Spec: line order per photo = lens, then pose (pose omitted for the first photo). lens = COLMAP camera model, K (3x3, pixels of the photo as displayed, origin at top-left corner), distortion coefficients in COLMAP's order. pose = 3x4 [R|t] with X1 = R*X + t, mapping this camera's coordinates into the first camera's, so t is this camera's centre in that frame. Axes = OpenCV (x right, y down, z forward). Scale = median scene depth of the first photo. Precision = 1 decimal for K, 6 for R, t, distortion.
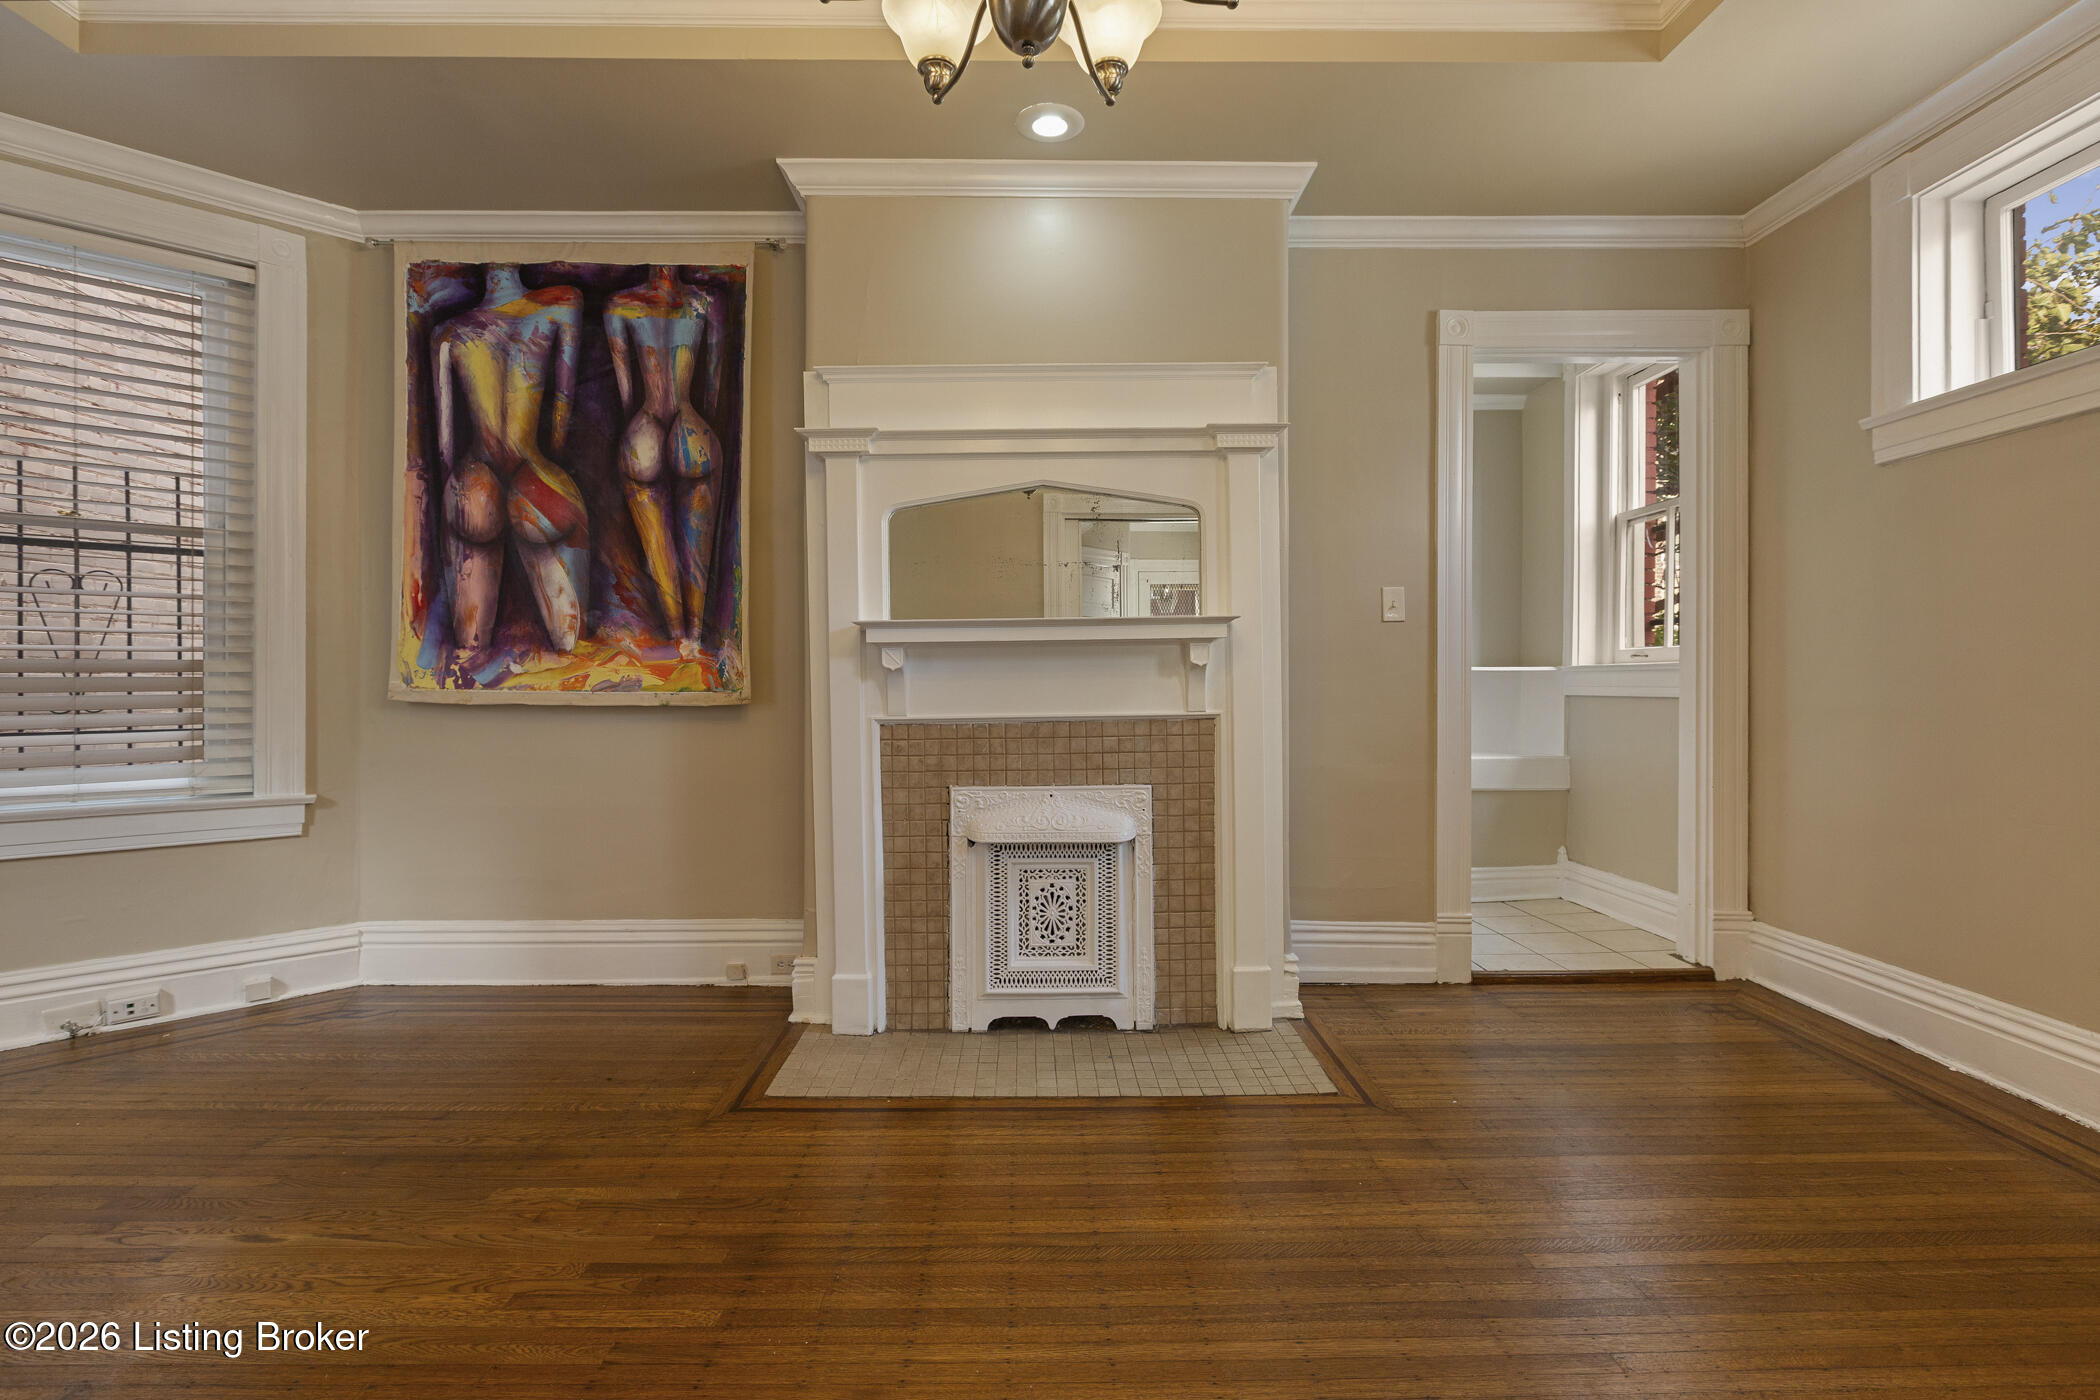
lens RADIAL K [[934.5, 0, 1057.1], [0, 934.5, 673.2], [0, 0, 1]] dist [-0.001065, 0.000389]
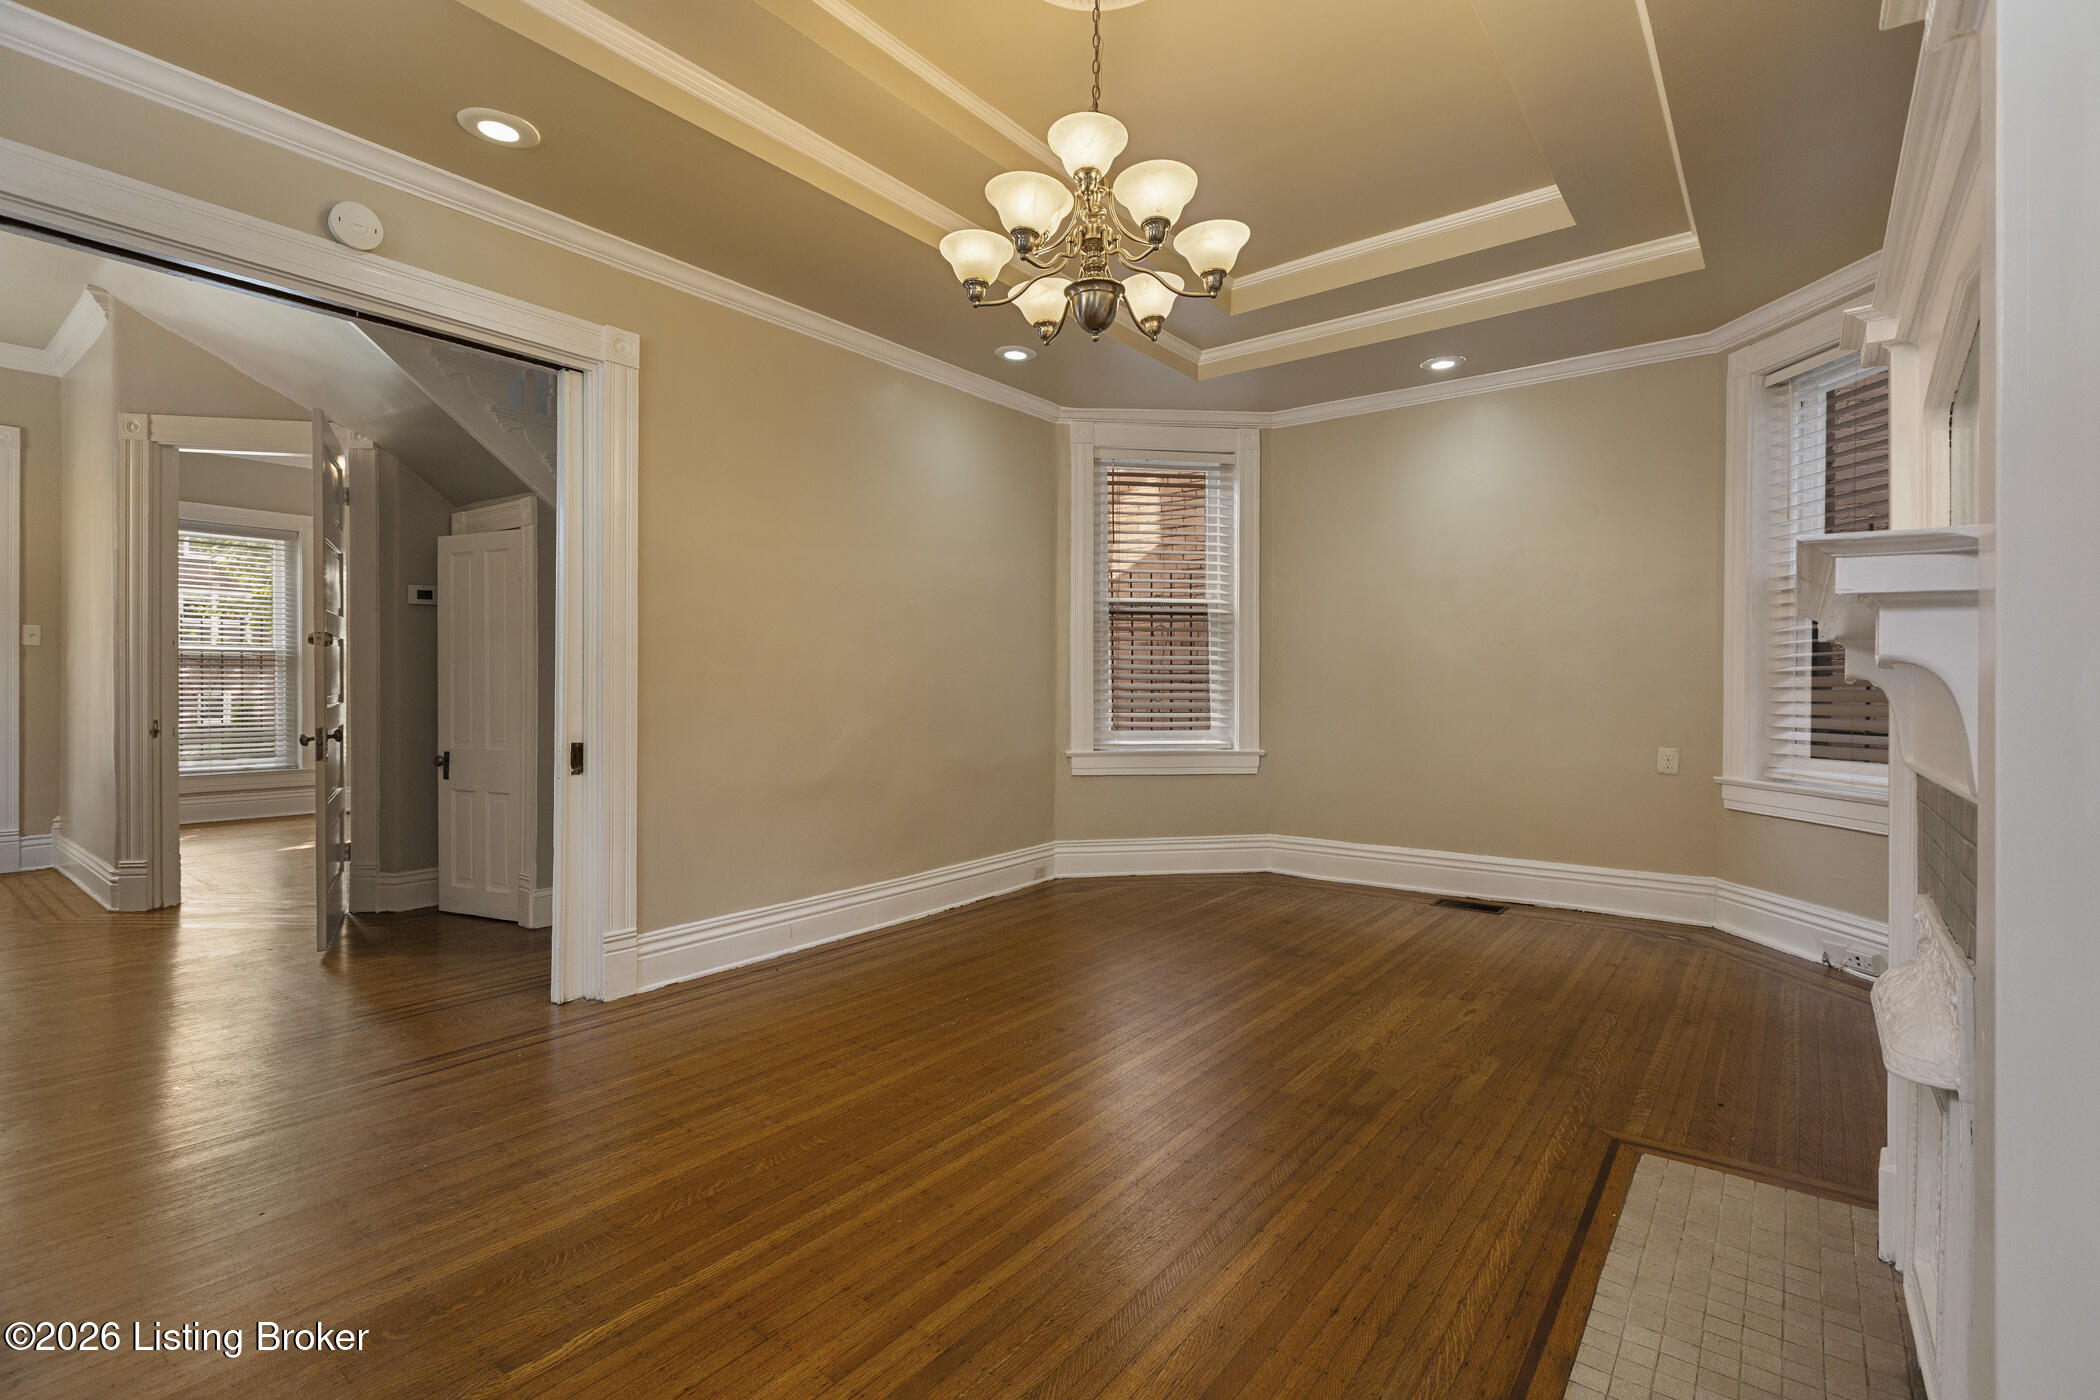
lens RADIAL K [[912.7, 0, 1057.5], [0, 912.7, 691.1], [0, 0, 1]] dist [0.001038, 0.000615]
pose [[-0.618028, 0.007249, -0.786123, 0.792334], [0.008886, 0.999958, 0.002235, -0.011370], [0.786106, -0.005604, -0.618067, 1.174215]]
